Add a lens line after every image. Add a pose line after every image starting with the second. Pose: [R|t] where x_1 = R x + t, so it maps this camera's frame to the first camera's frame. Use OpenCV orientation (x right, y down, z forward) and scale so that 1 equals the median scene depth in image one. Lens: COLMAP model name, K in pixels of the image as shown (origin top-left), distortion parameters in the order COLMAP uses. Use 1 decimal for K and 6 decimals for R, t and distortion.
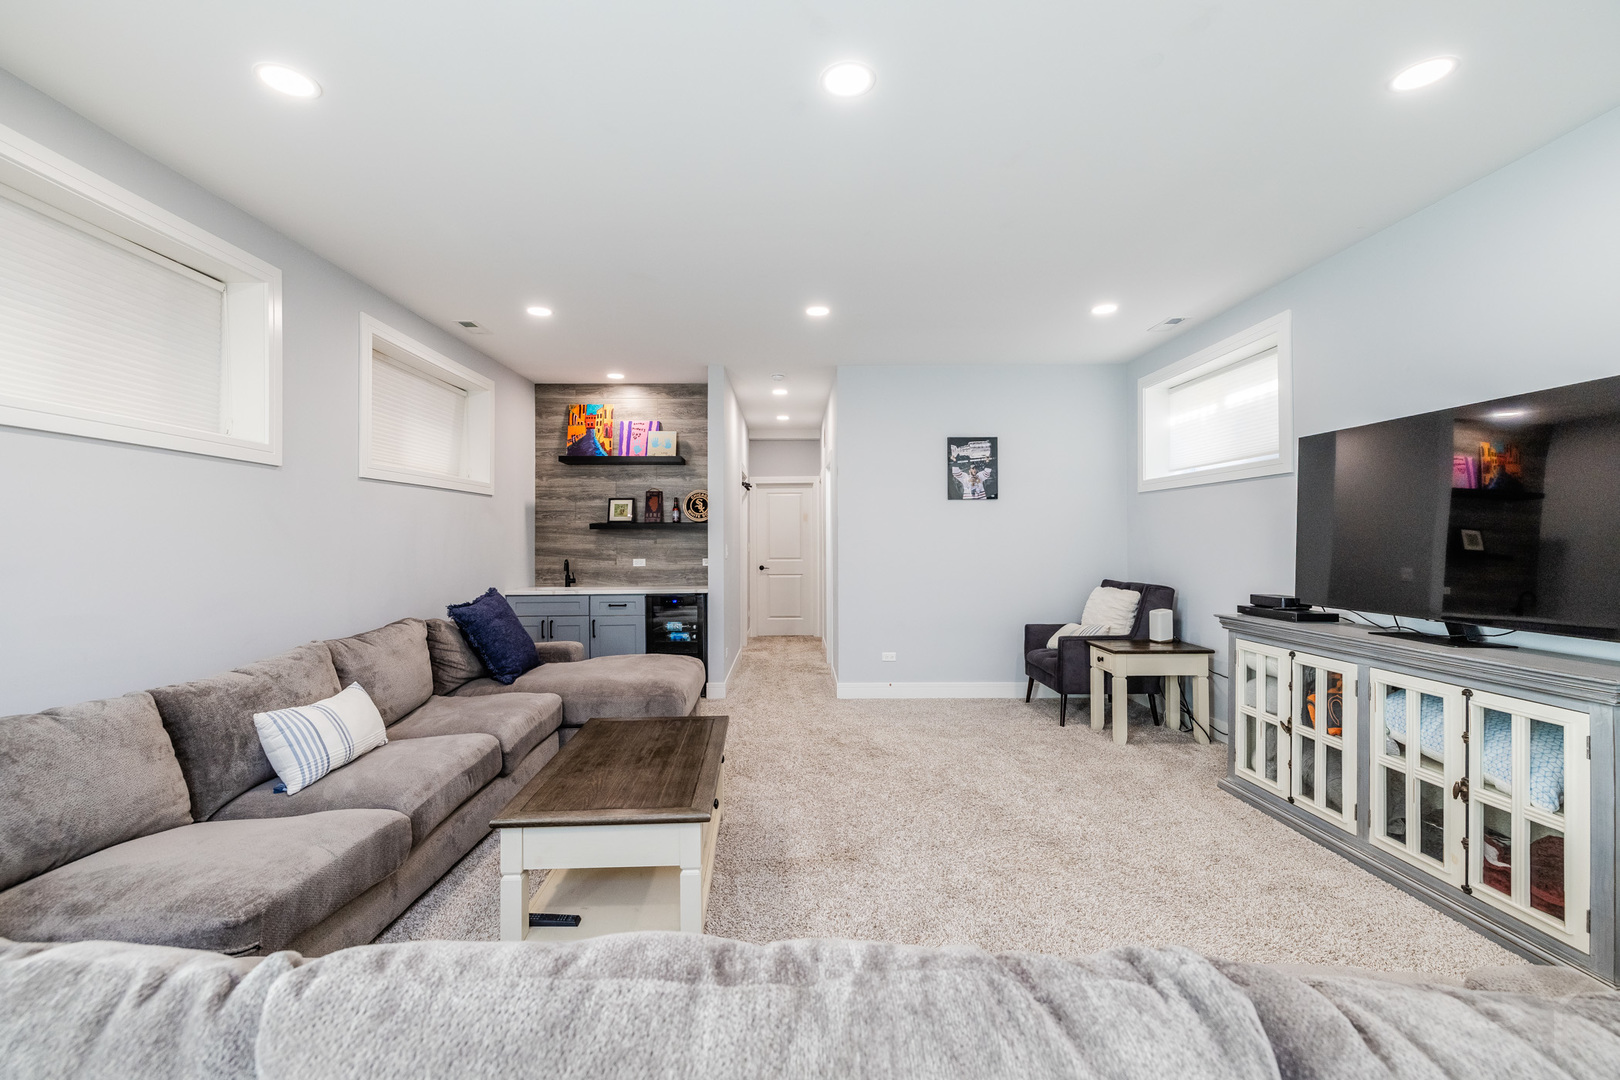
lens RADIAL K [[687.5, 0, 810.0], [0, 687.5, 540.0], [0, 0, 1]] dist [0.003899, 0.000353]
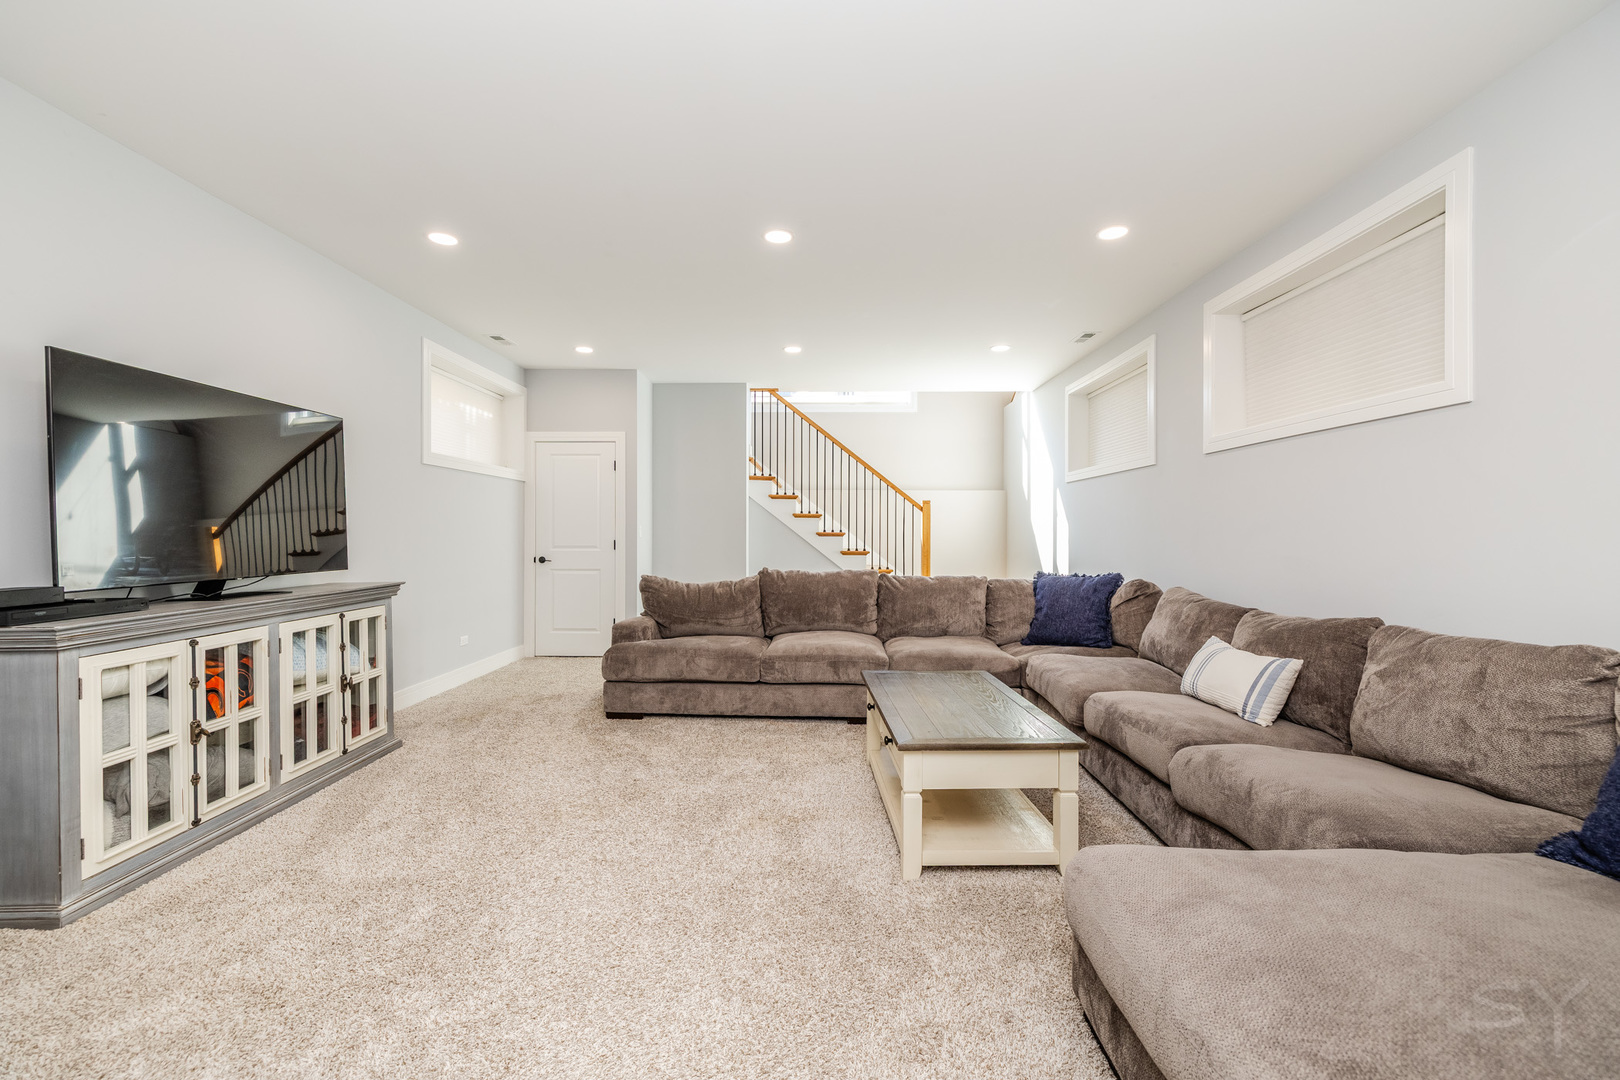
lens RADIAL K [[687.5, 0, 810.0], [0, 687.5, 540.0], [0, 0, 1]] dist [0.003899, 0.000353]
pose [[-0.998837, -0.030752, 0.037124, -0.041738], [-0.030487, 0.999506, 0.007680, 0.022352], [-0.037342, 0.006539, -0.999281, 1.964663]]
